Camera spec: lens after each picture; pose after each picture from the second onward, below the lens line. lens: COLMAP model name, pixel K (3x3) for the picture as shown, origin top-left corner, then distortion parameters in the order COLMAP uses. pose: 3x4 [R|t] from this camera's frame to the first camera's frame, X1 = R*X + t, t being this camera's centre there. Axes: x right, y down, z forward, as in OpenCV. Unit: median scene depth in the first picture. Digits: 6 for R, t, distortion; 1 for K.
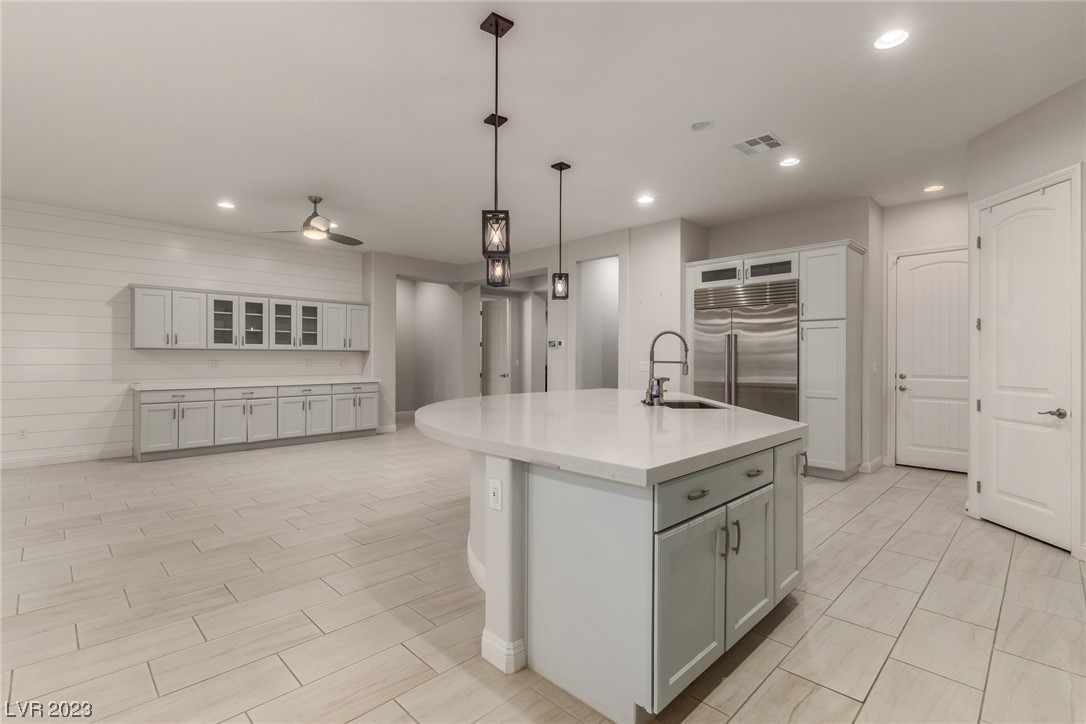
lens RADIAL K [[496.9, 0, 531.9], [0, 496.9, 361.8], [0, 0, 1]] dist [-0.003096, -0.000924]
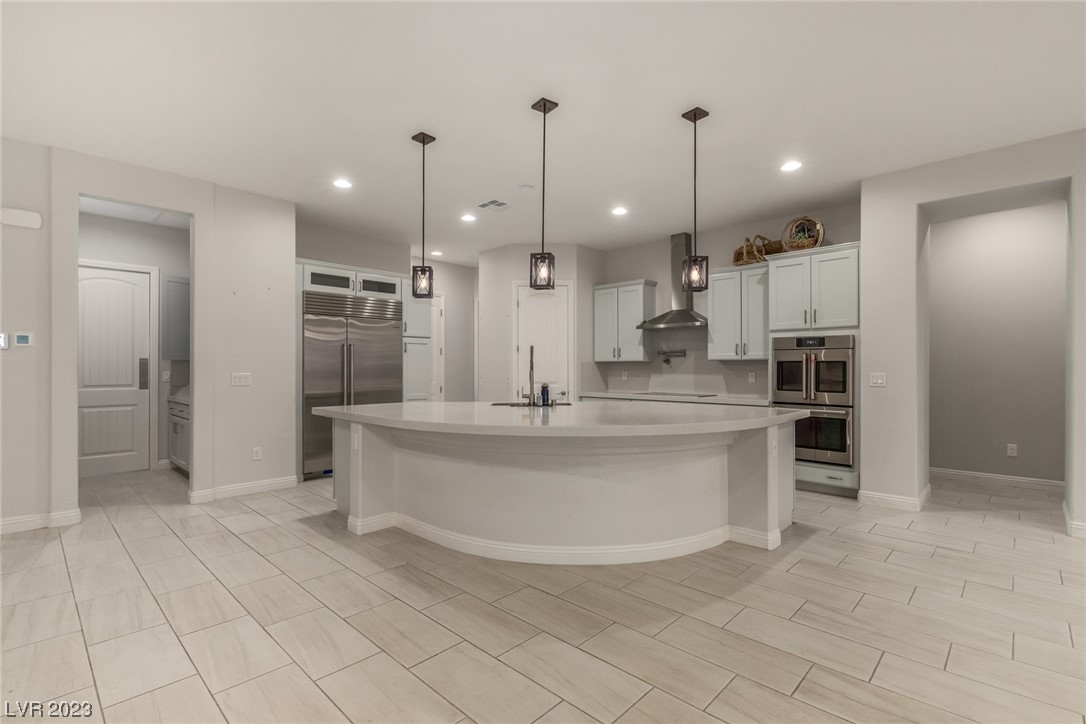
lens RADIAL K [[508.2, 0, 546.6], [0, 508.2, 368.4], [0, 0, 1]] dist [-0.000089, -0.000487]
pose [[-0.040227, -0.003860, 0.999183, -0.799980], [0.014006, 0.999892, 0.004426, -0.008290], [-0.999092, 0.014172, -0.040168, 0.831054]]
